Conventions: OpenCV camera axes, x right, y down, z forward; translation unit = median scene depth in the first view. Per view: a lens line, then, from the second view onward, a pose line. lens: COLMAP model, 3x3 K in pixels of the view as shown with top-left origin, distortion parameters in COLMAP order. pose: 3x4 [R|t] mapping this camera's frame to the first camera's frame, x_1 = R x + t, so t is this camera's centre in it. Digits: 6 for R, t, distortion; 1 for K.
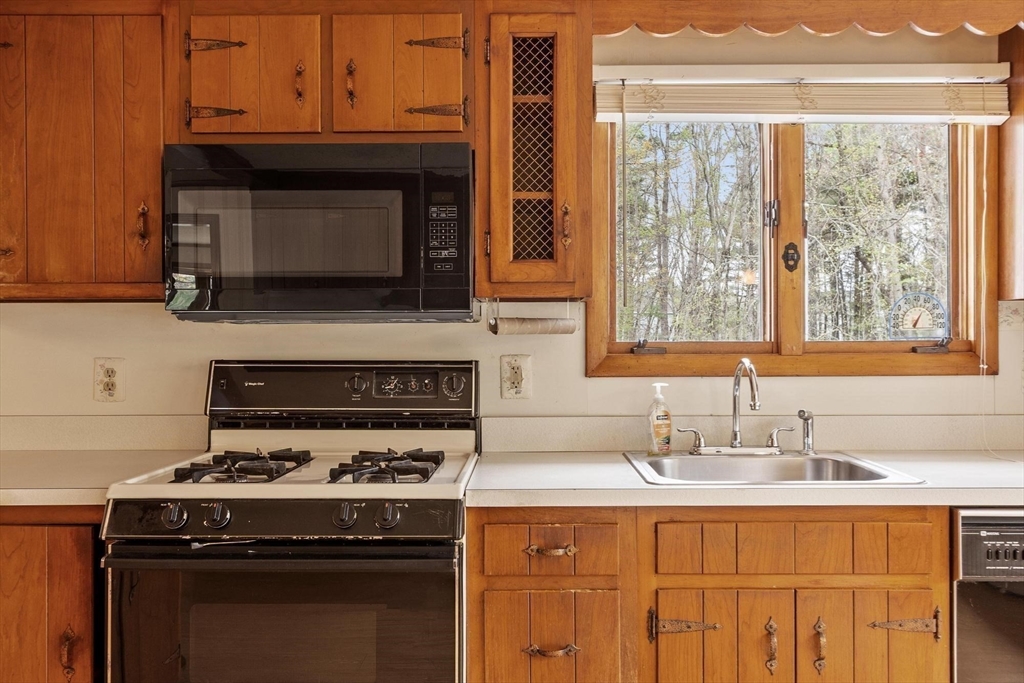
lens RADIAL K [[786.9, 0, 512.0], [0, 786.9, 341.5], [0, 0, 1]] dist [0.015472, 0.003418]
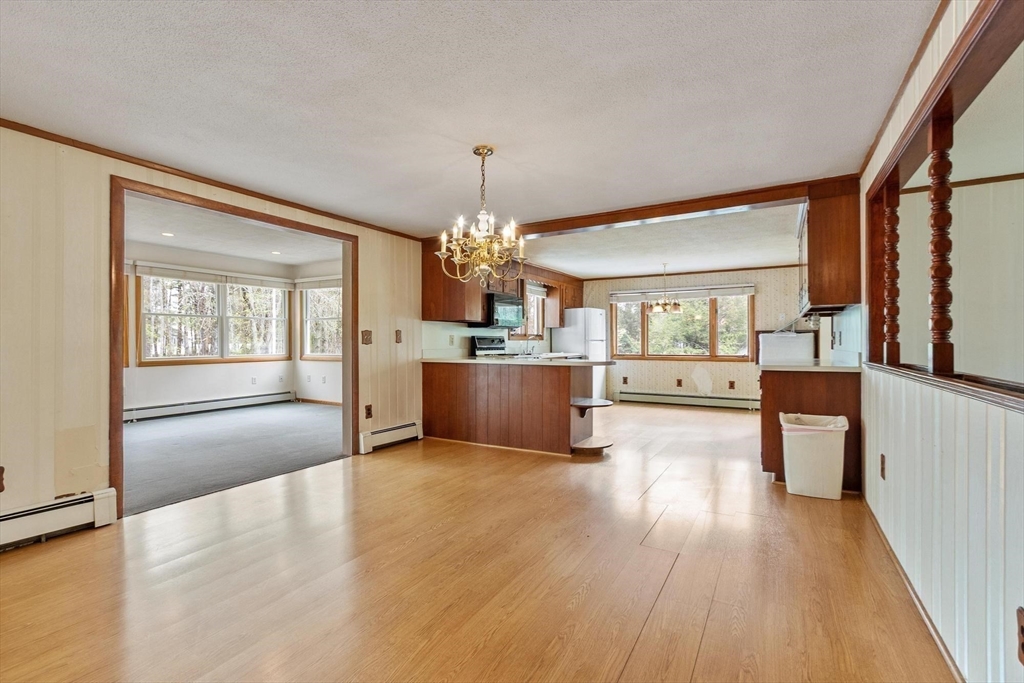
lens RADIAL K [[465.5, 0, 507.7], [0, 465.5, 338.8], [0, 0, 1]] dist [0.004109, 0.000264]
pose [[0.484993, 0.004272, 0.874508, -2.637821], [0.011555, 0.999869, -0.011292, 0.071842], [-0.874442, 0.015581, 0.484880, -0.469494]]
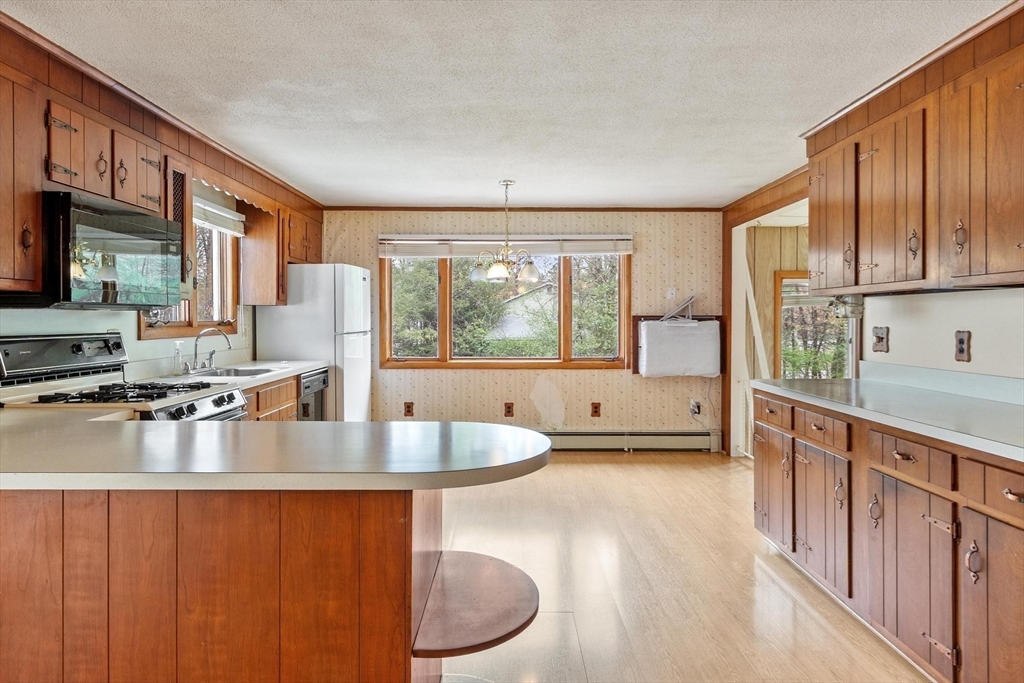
lens RADIAL K [[598.1, 0, 507.7], [0, 598.1, 322.9], [0, 0, 1]] dist [-0.000382, 0.000194]
pose [[-0.021957, -0.009604, 0.999713, -1.393990], [0.010119, 0.999901, 0.009828, -0.001021], [-0.999708, 0.010332, -0.021857, 0.163282]]
